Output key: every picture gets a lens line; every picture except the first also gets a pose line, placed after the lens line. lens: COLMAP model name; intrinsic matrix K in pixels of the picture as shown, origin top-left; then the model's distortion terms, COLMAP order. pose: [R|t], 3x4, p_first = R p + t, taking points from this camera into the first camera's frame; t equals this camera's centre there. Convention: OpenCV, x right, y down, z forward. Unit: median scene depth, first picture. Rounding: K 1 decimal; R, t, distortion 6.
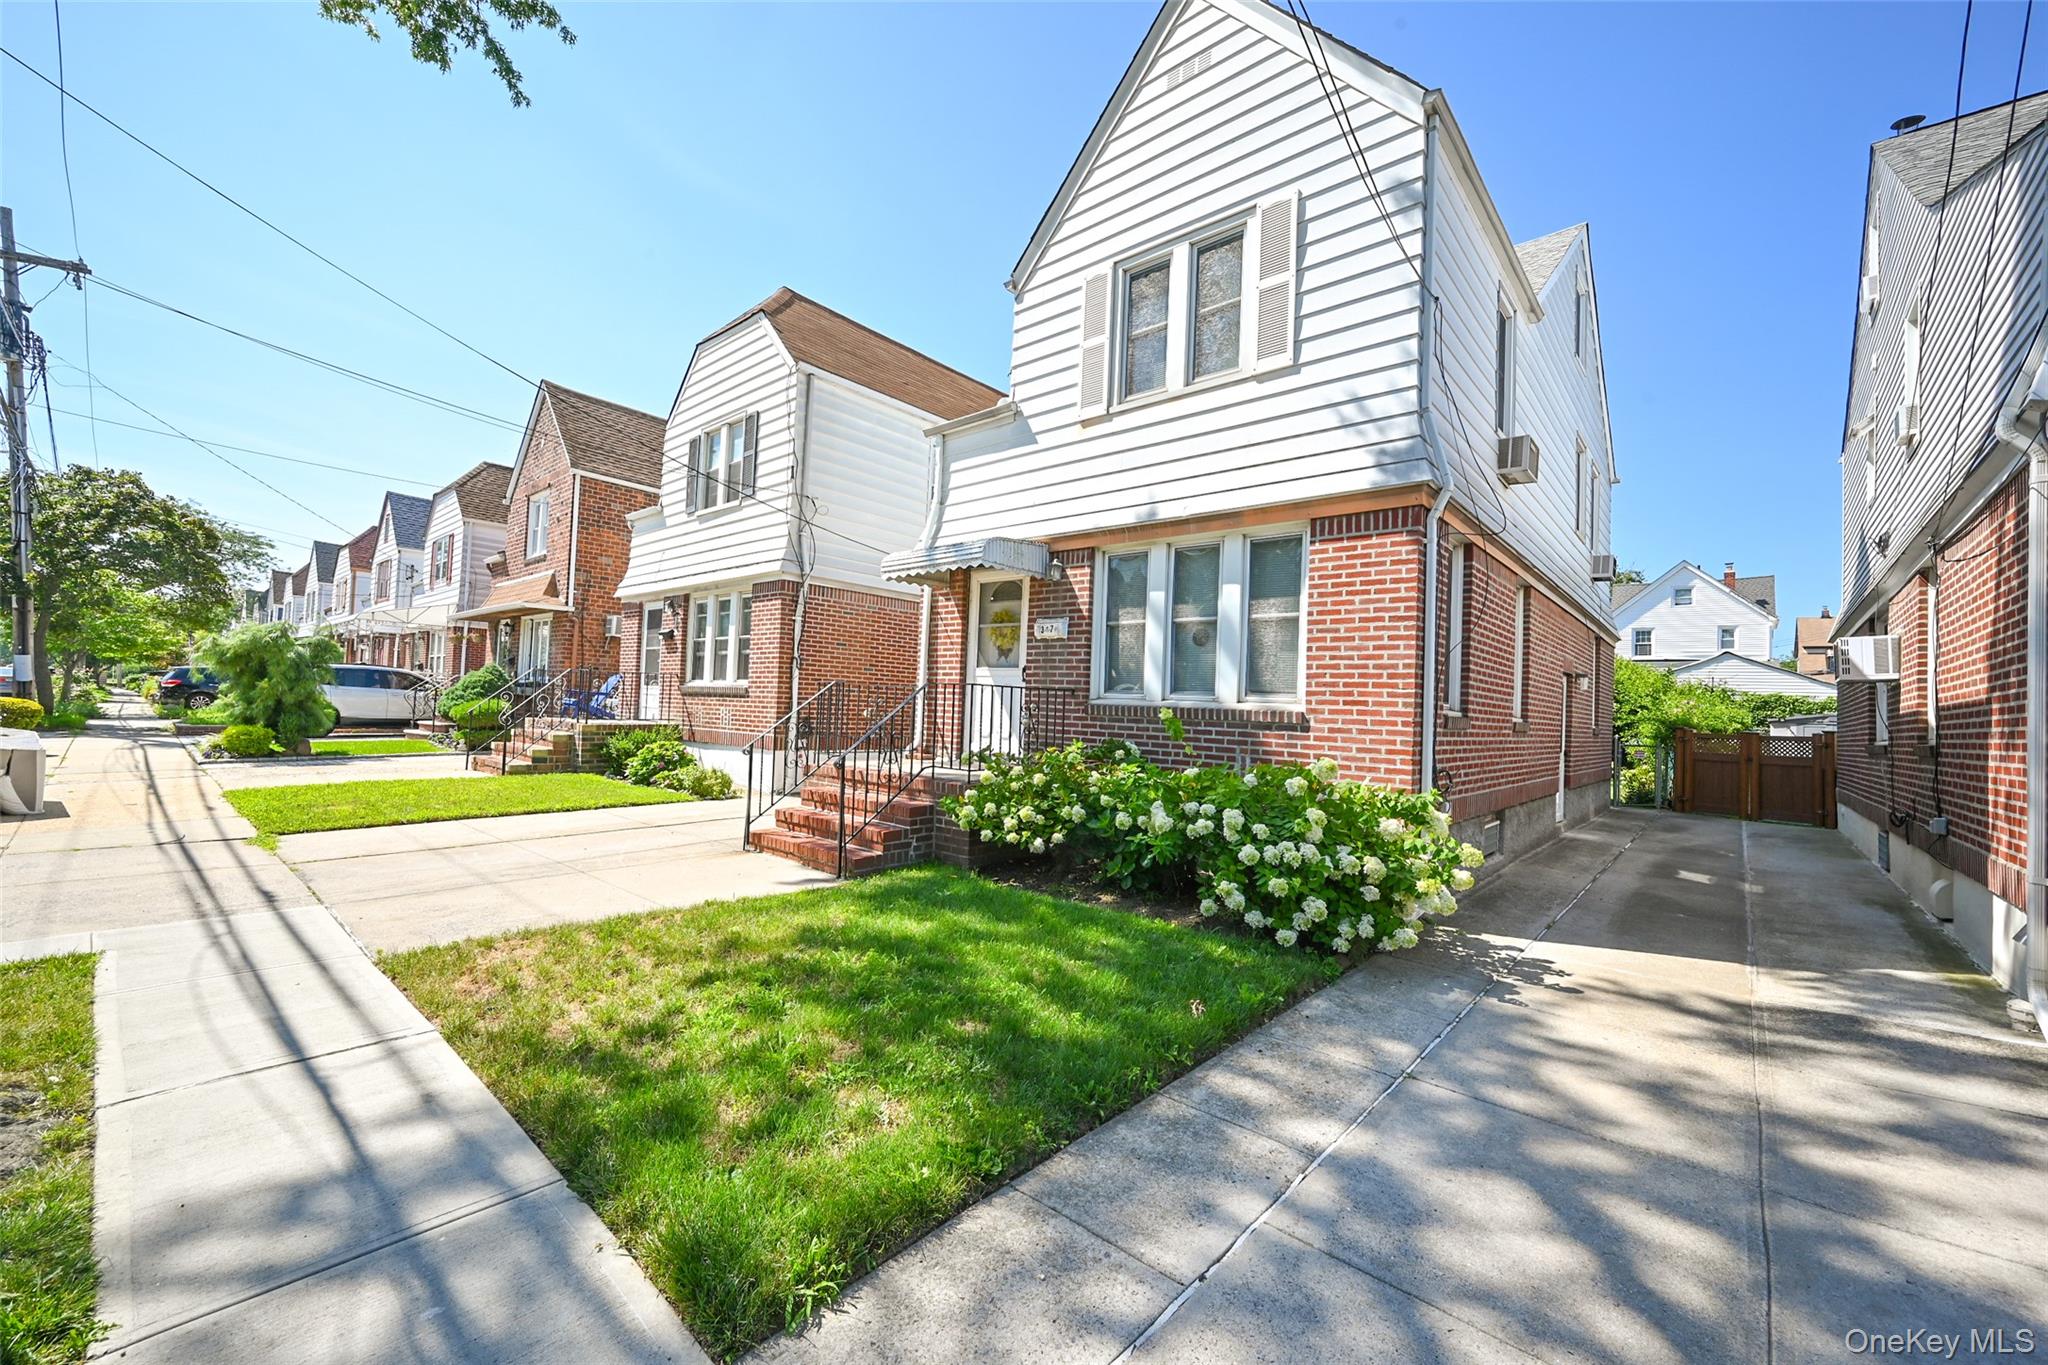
lens RADIAL K [[809.3, 0, 1024.0], [0, 809.3, 682.5], [0, 0, 1]] dist [-0.000463, -0.000079]
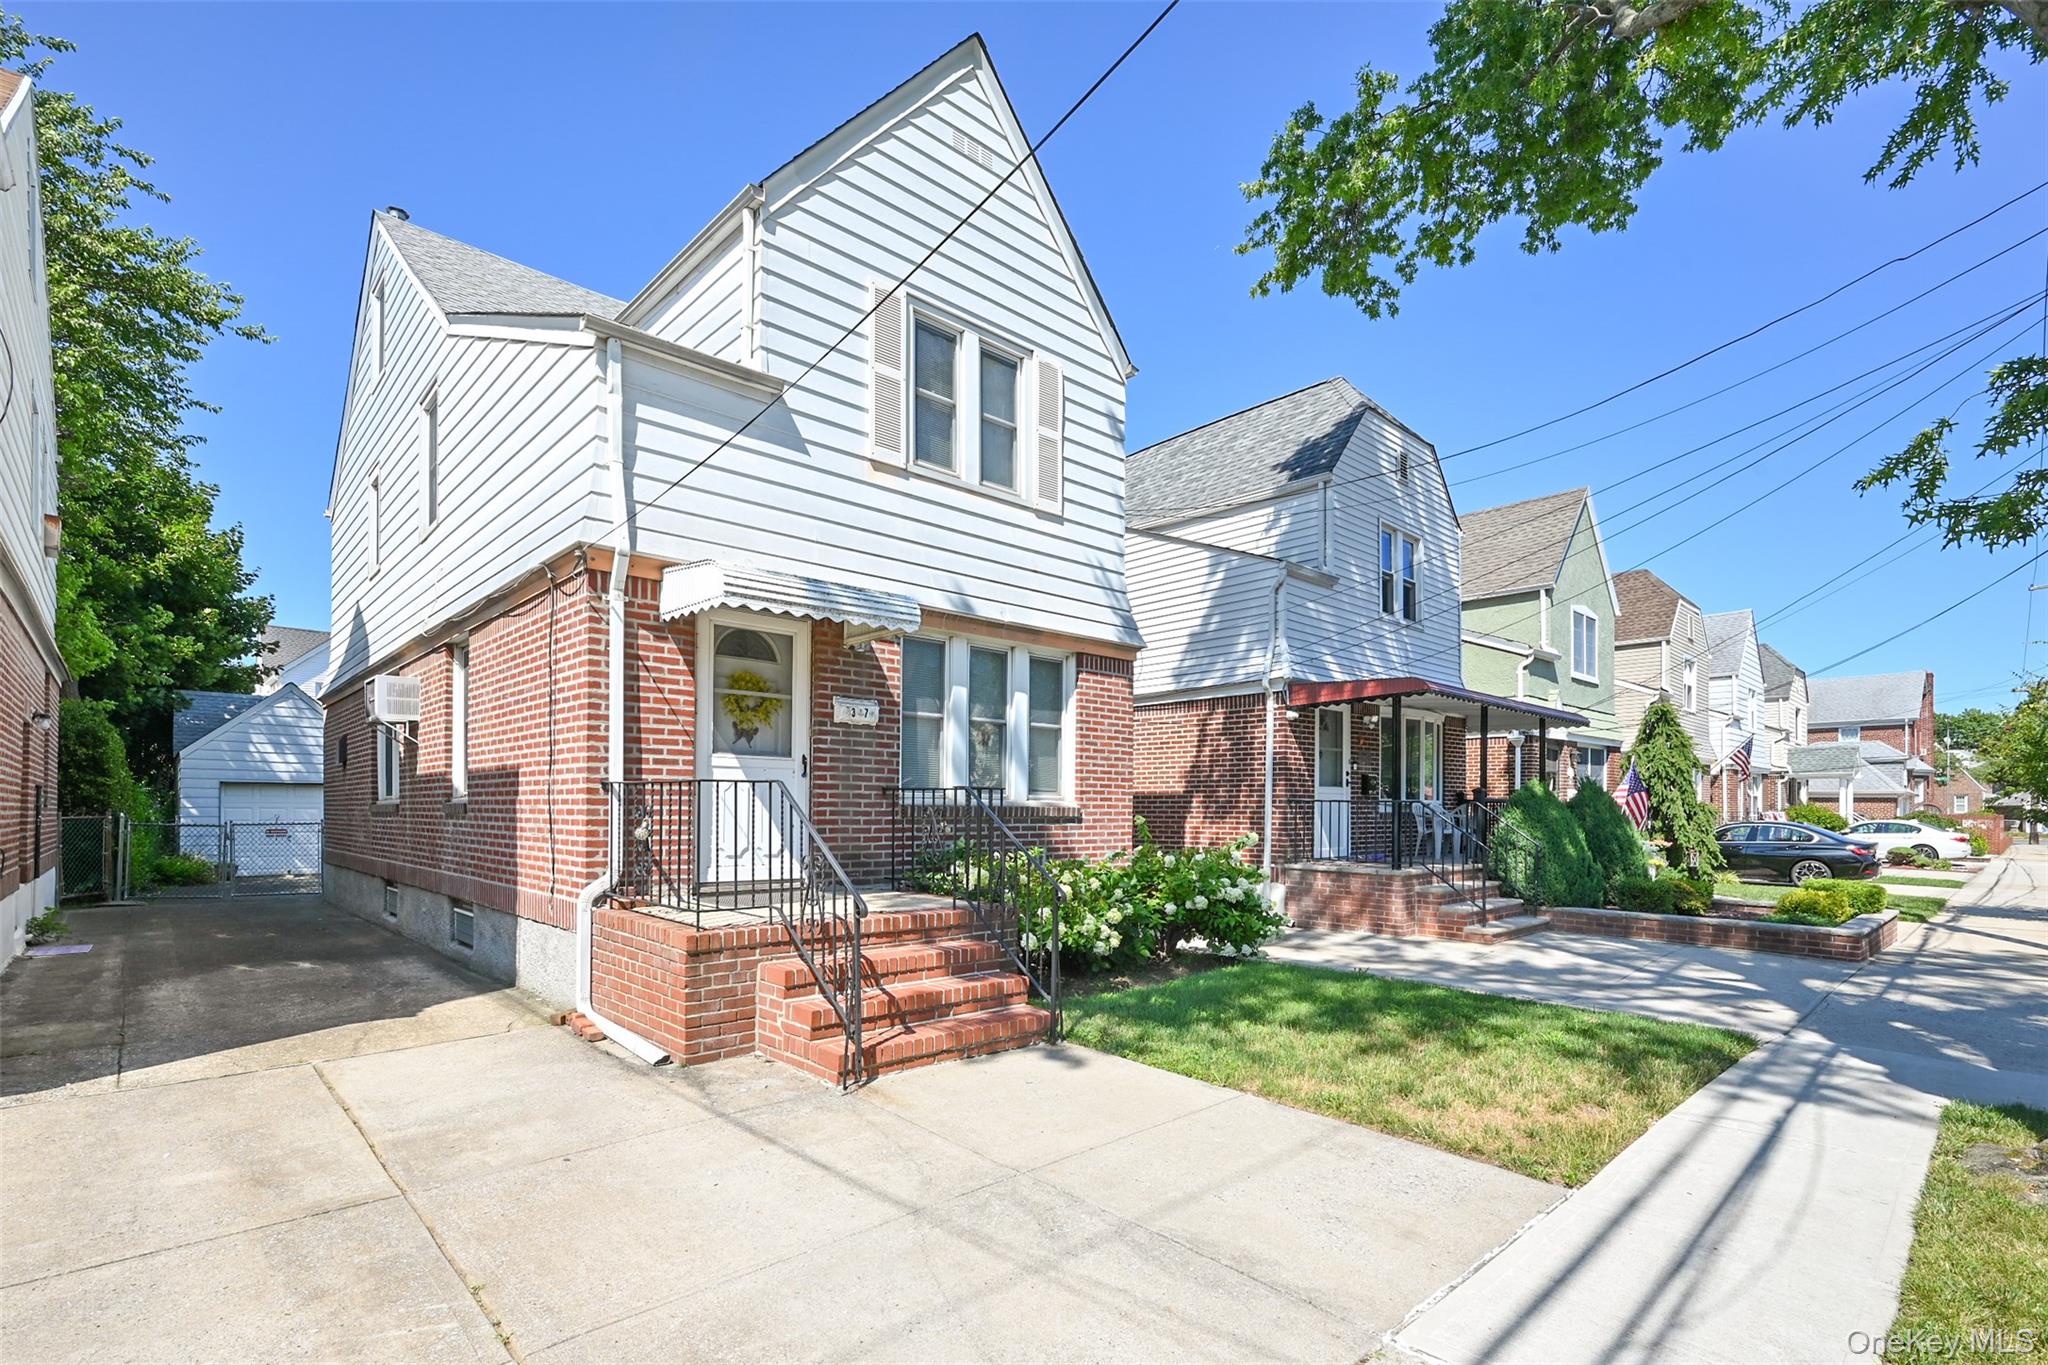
lens RADIAL K [[956.7, 0, 1025.5], [0, 956.7, 806.0], [0, 0, 1]] dist [0.000575, 0.000014]
pose [[0.090563, -0.035923, 0.995243, -0.986274], [-0.034409, 0.998640, 0.039176, -0.017879], [-0.995296, -0.037793, 0.089204, 0.823525]]
